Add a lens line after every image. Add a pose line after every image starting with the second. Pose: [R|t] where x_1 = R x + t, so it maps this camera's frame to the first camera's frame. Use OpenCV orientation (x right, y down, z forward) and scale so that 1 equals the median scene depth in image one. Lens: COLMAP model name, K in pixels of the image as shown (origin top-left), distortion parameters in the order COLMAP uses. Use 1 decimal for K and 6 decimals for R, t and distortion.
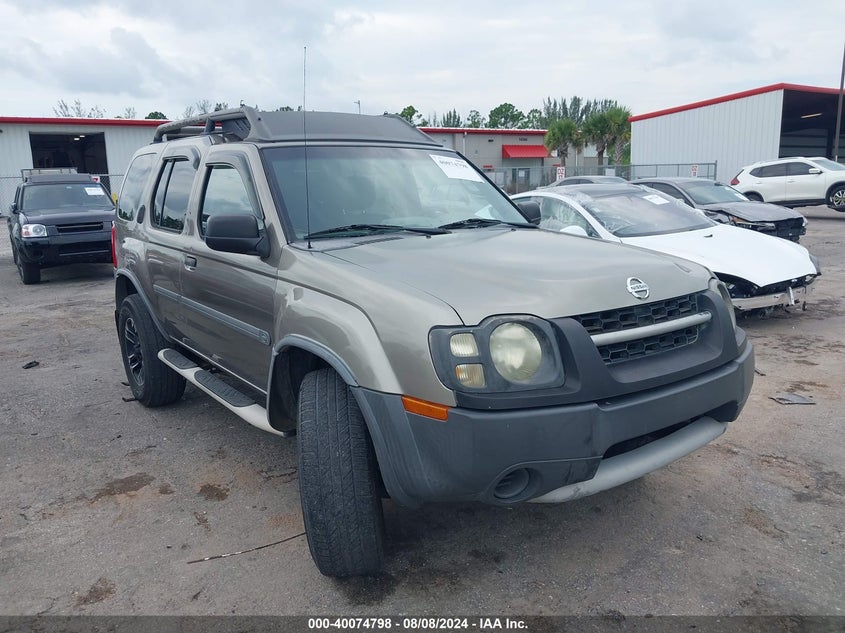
lens RADIAL K [[668.2, 0, 422.5], [0, 668.2, 316.5], [0, 0, 1]] dist [-0.005459, -0.003088]
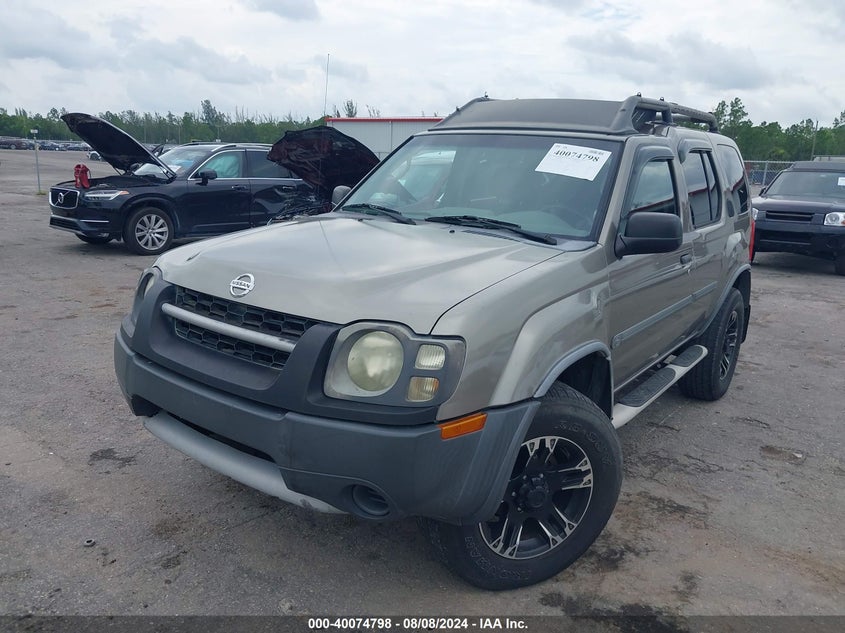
lens RADIAL K [[668.2, 0, 422.5], [0, 668.2, 316.5], [0, 0, 1]] dist [-0.005459, -0.003088]
pose [[0.280890, 0.251125, -0.926303, 1.239054], [-0.232120, 0.954282, 0.188322, -0.230084], [0.931247, 0.162116, 0.326339, 0.896202]]
